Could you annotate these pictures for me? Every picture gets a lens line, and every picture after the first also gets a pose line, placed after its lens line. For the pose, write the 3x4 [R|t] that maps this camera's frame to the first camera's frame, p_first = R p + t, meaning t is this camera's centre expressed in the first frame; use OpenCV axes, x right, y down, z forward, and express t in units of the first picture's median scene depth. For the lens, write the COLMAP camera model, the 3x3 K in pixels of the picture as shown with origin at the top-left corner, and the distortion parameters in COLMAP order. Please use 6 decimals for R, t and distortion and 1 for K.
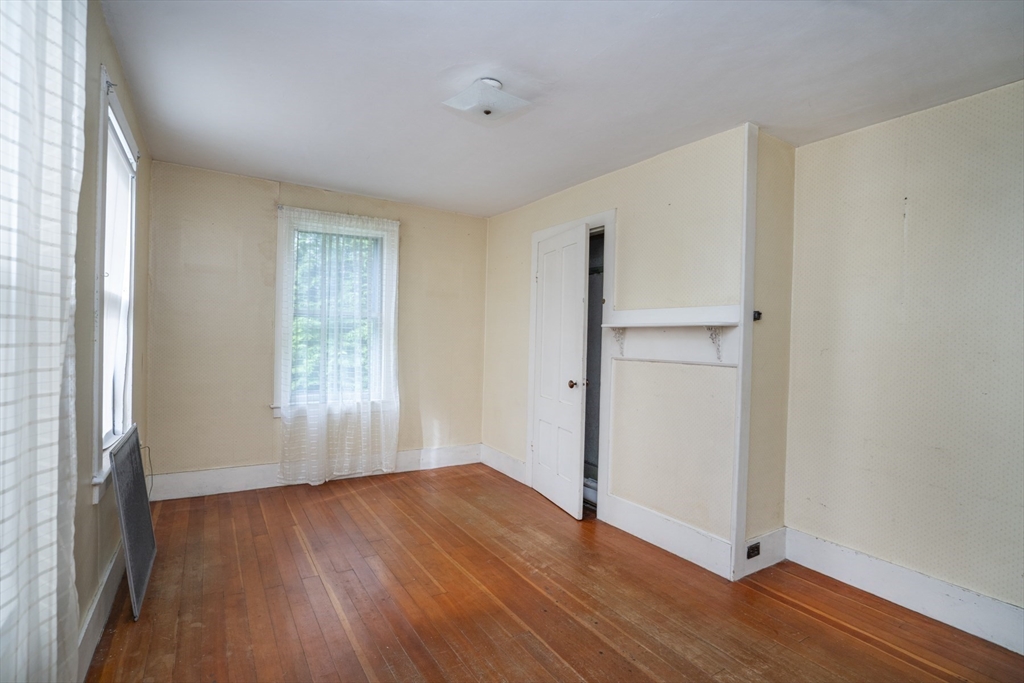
lens RADIAL K [[492.7, 0, 512.0], [0, 492.7, 341.5], [0, 0, 1]] dist [-0.059113, 0.031460]
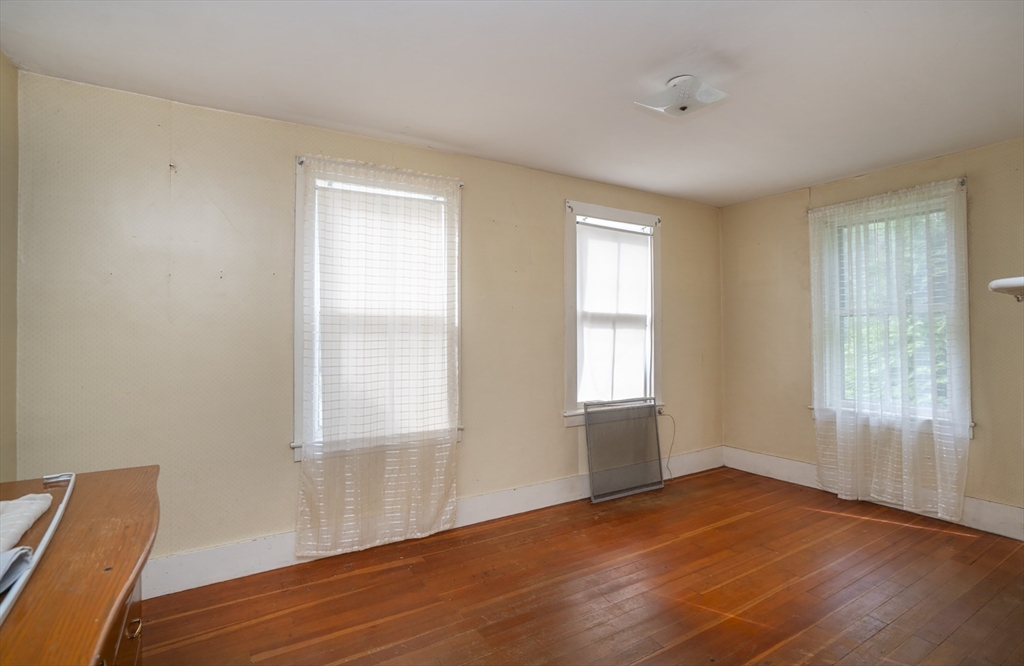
lens RADIAL K [[497.0, 0, 524.8], [0, 497.0, 329.3], [0, 0, 1]] dist [-0.001294, -0.000230]
pose [[0.011232, -0.038606, -0.999191, 0.740844], [-0.001583, 0.999252, -0.038626, 0.015108], [0.999936, 0.002015, 0.011163, 0.524579]]
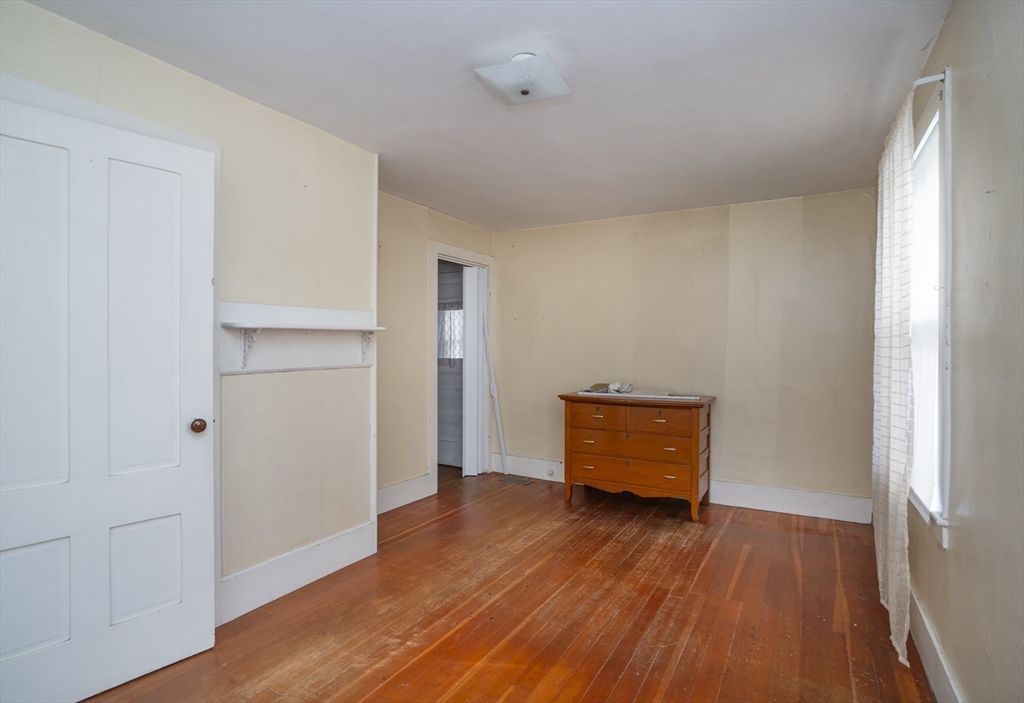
lens RADIAL K [[518.0, 0, 524.8], [0, 518.0, 347.9], [0, 0, 1]] dist [-0.003124, -0.000394]
pose [[-0.473743, -0.033279, 0.880034, -0.698837], [-0.011820, 0.999436, 0.031432, -0.030618], [-0.880584, 0.004488, -0.473869, 1.137284]]
